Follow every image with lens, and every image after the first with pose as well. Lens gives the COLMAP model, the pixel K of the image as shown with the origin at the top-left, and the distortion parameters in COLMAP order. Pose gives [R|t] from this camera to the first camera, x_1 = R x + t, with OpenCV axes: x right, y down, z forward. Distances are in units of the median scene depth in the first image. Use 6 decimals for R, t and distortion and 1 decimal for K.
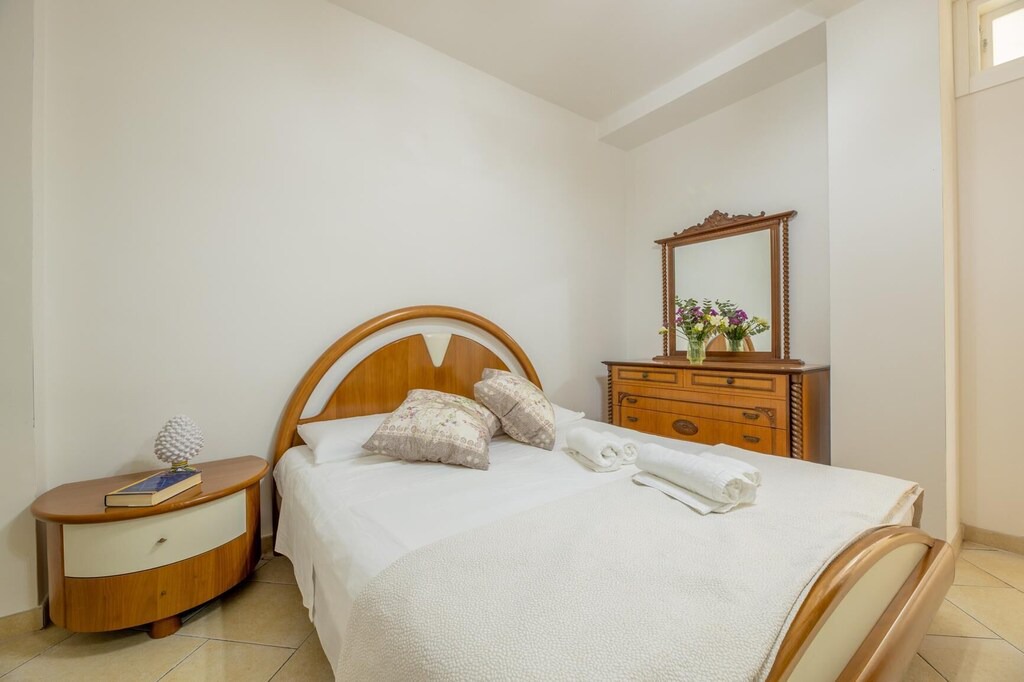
lens RADIAL K [[410.1, 0, 517.4], [0, 410.1, 341.3], [0, 0, 1]] dist [-0.012474, -0.000980]
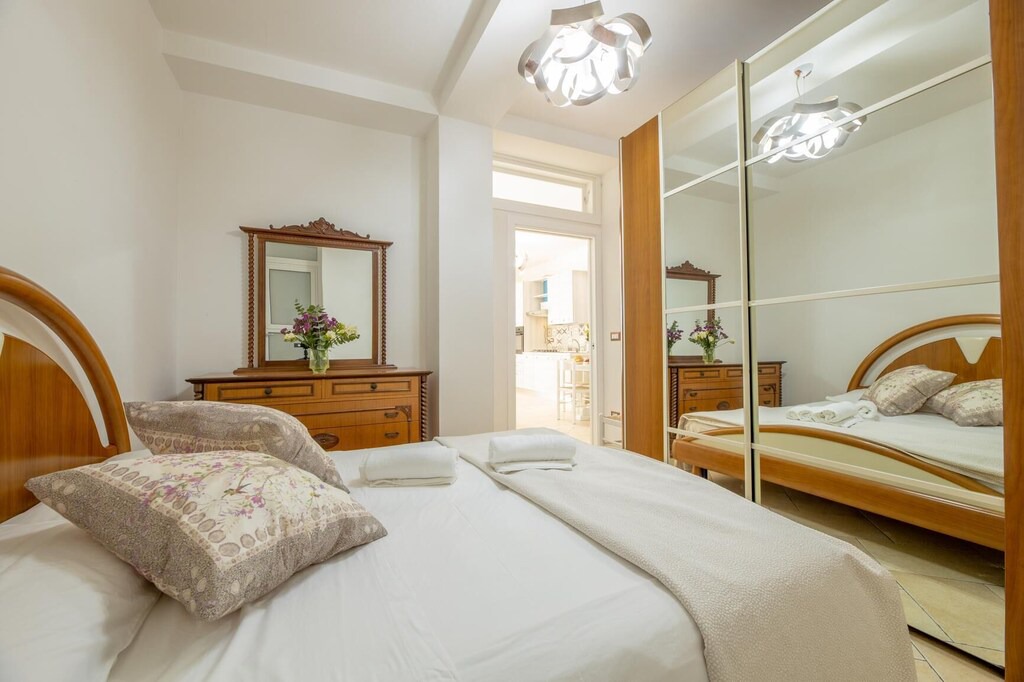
lens RADIAL K [[410.1, 0, 515.6], [0, 410.1, 344.0], [0, 0, 1]] dist [-0.012474, -0.000980]
pose [[0.213319, 0.008241, 0.976948, -0.419343], [0.002053, 0.999958, -0.008883, -0.004440], [-0.976980, 0.003901, 0.213293, 0.364574]]
